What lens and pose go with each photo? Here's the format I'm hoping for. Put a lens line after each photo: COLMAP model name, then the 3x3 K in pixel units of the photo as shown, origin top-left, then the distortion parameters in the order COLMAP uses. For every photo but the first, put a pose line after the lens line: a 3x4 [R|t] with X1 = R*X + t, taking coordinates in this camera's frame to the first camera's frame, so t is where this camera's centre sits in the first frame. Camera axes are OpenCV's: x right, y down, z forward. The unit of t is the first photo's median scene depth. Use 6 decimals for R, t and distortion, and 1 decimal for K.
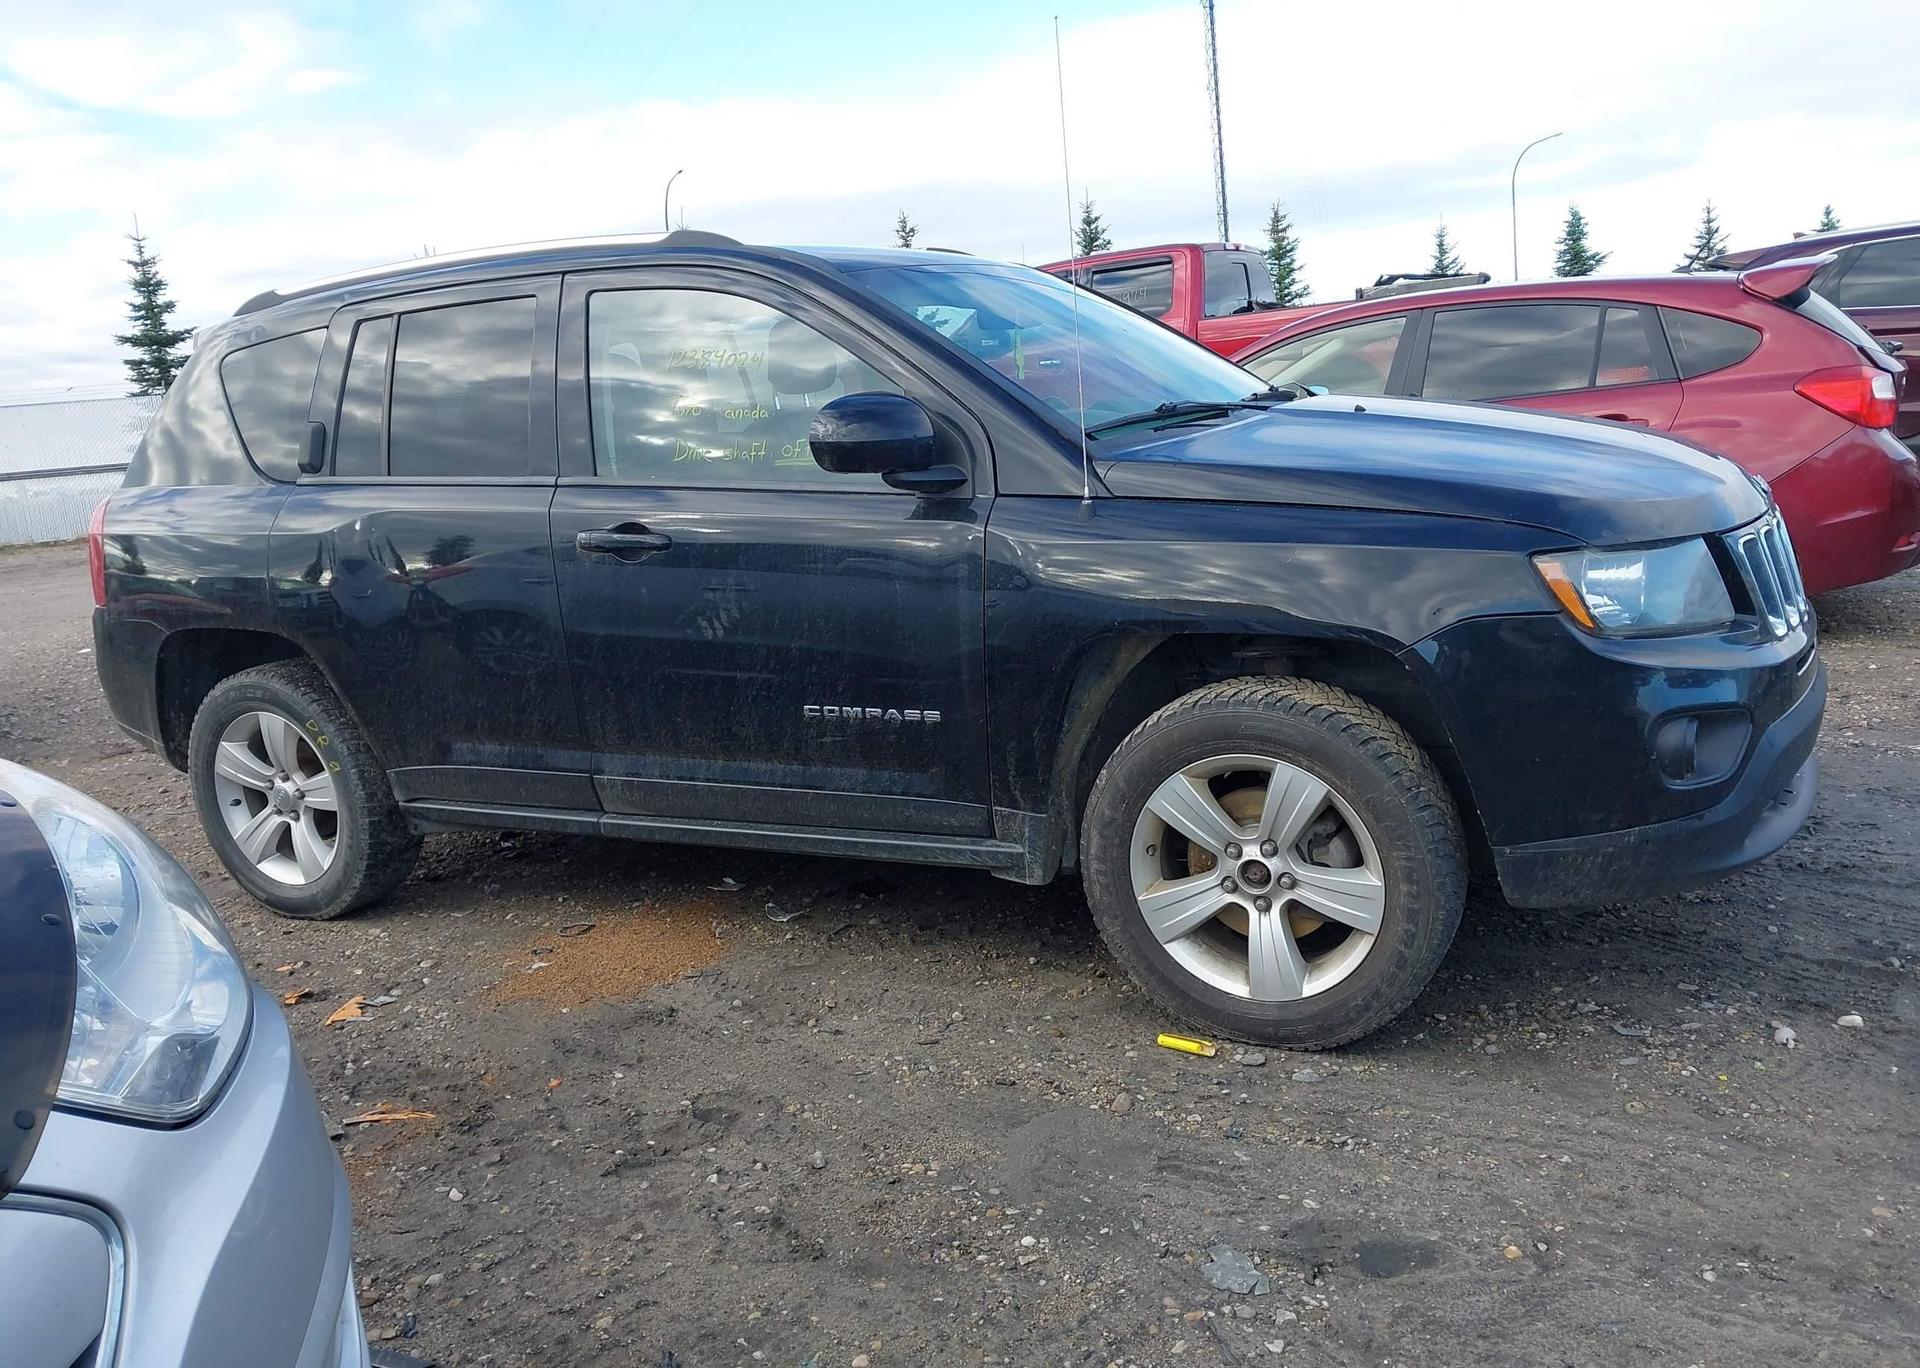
lens RADIAL K [[1552.1, 0, 981.9], [0, 1552.1, 591.9], [0, 0, 1]] dist [0.033576, -0.060428]
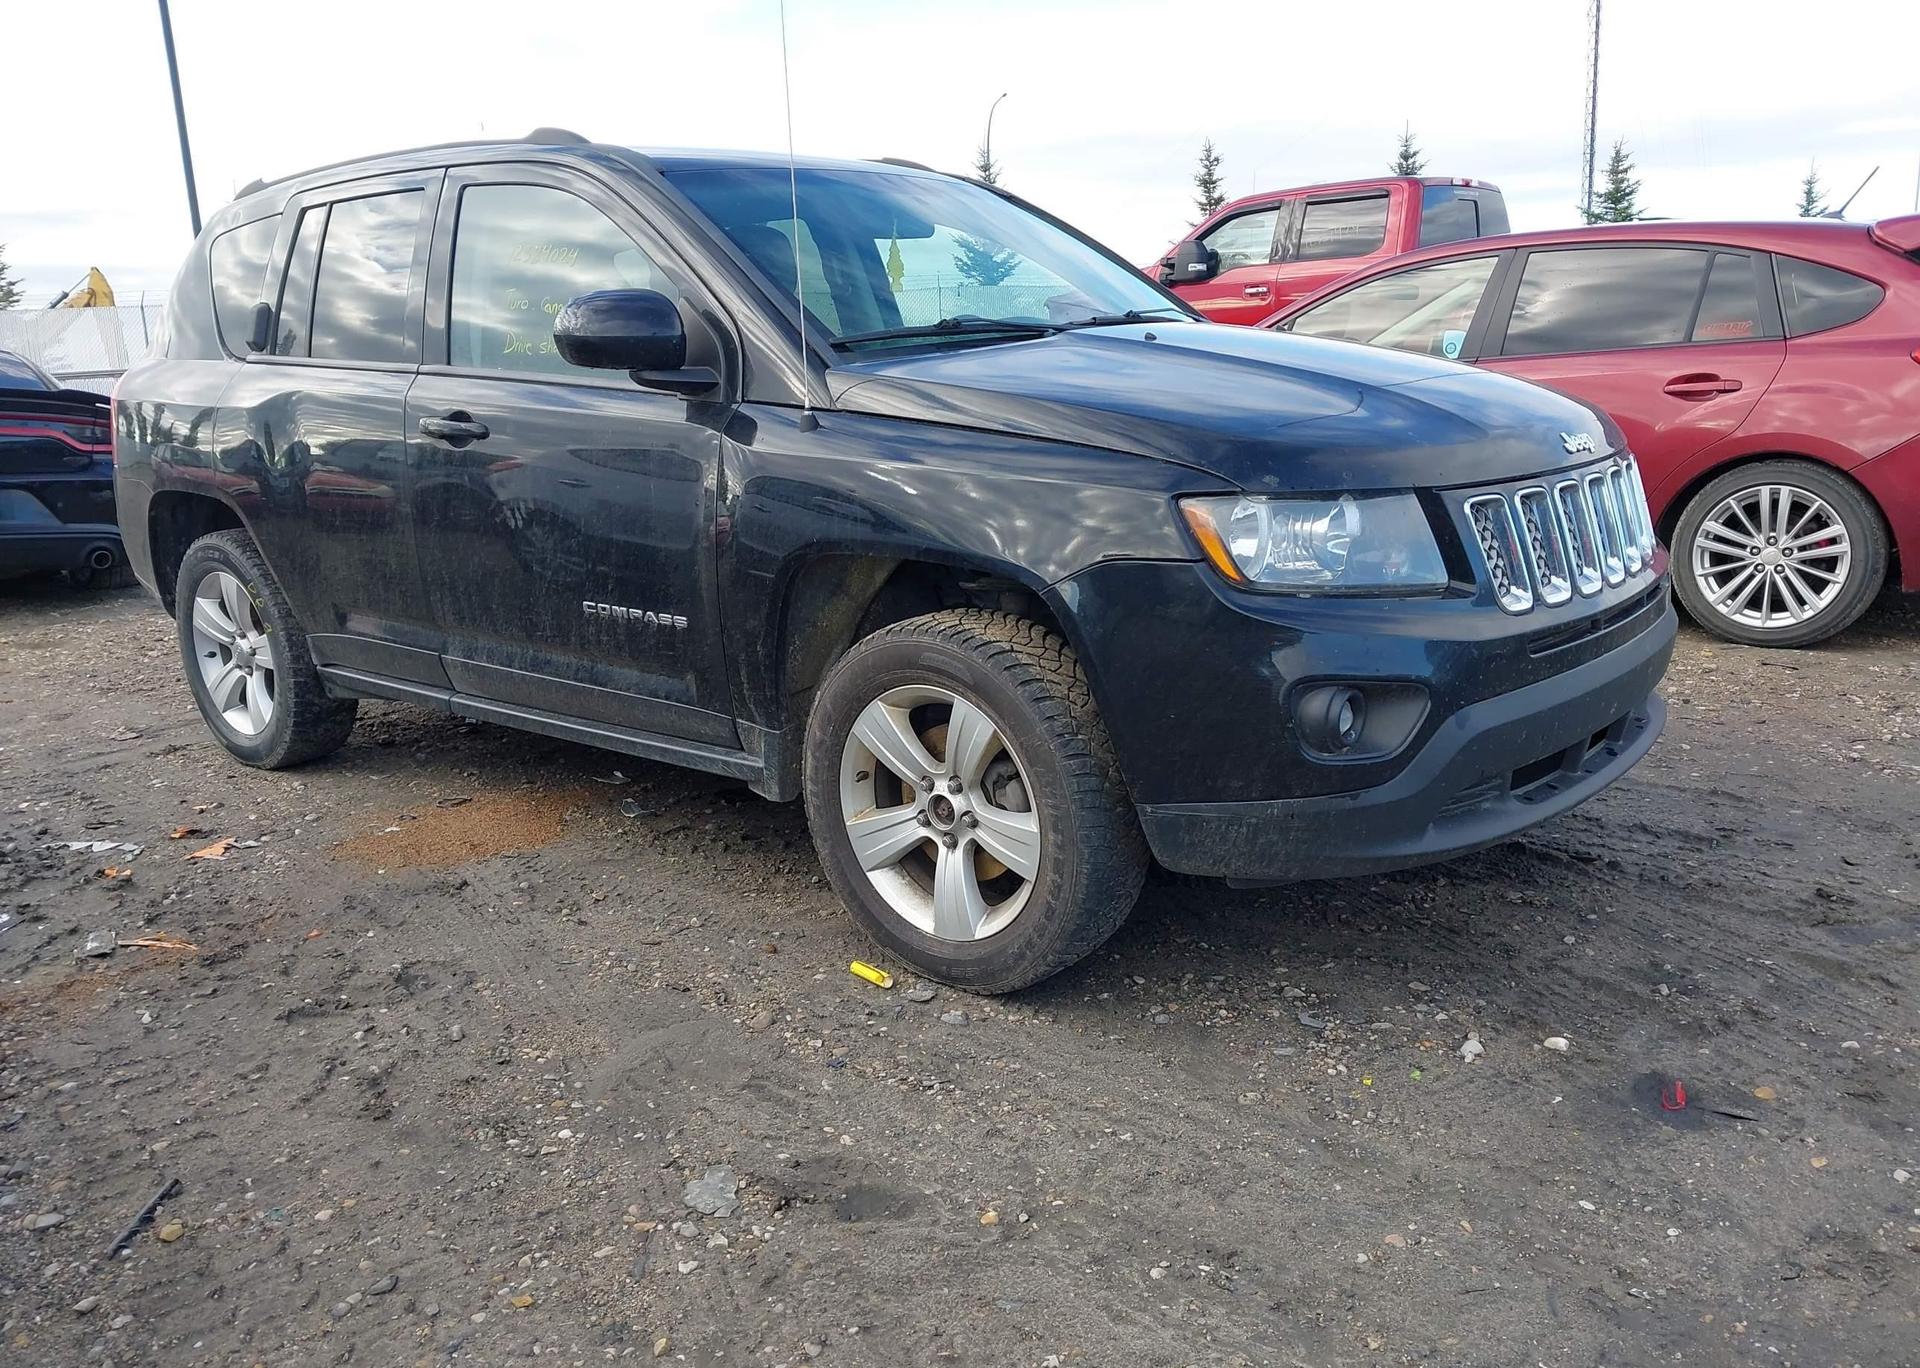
lens RADIAL K [[1552.1, 0, 994.3], [0, 1552.1, 609.5], [0, 0, 1]] dist [0.033576, -0.060428]
pose [[0.977856, 0.084931, -0.191270, 0.377589], [-0.074690, 0.995392, 0.060142, -0.003287], [0.195497, -0.044524, 0.979693, 0.063019]]
